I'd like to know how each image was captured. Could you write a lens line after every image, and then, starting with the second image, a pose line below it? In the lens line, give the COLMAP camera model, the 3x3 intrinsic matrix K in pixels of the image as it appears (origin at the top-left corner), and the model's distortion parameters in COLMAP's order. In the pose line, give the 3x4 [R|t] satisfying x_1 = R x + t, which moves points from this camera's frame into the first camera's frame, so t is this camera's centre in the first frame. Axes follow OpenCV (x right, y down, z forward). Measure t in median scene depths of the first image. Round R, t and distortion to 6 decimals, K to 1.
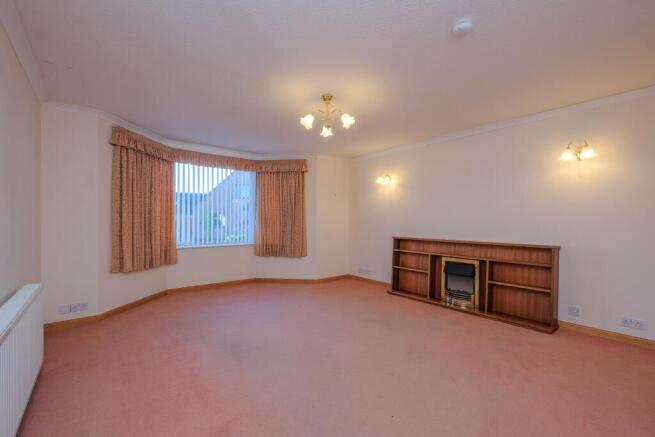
lens RADIAL K [[282.3, 0, 330.0], [0, 282.3, 220.8], [0, 0, 1]] dist [0.000016, 0.000054]
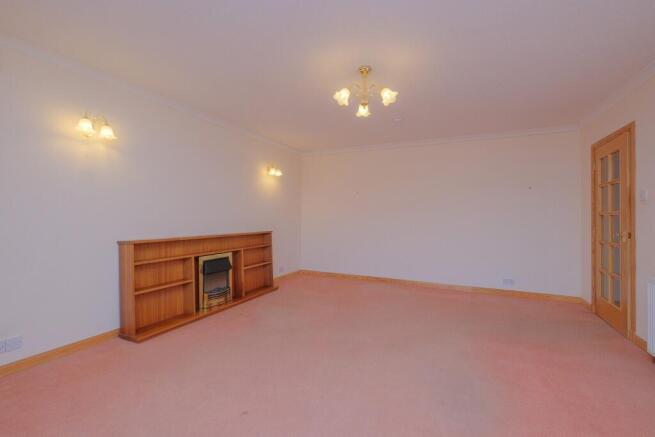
lens RADIAL K [[282.3, 0, 330.0], [0, 282.3, 220.8], [0, 0, 1]] dist [0.000016, 0.000054]
pose [[-0.432004, 0.013137, 0.901776, -0.539379], [0.029387, 0.999568, -0.000483, 0.036585], [-0.901393, 0.026292, -0.432204, 1.082269]]
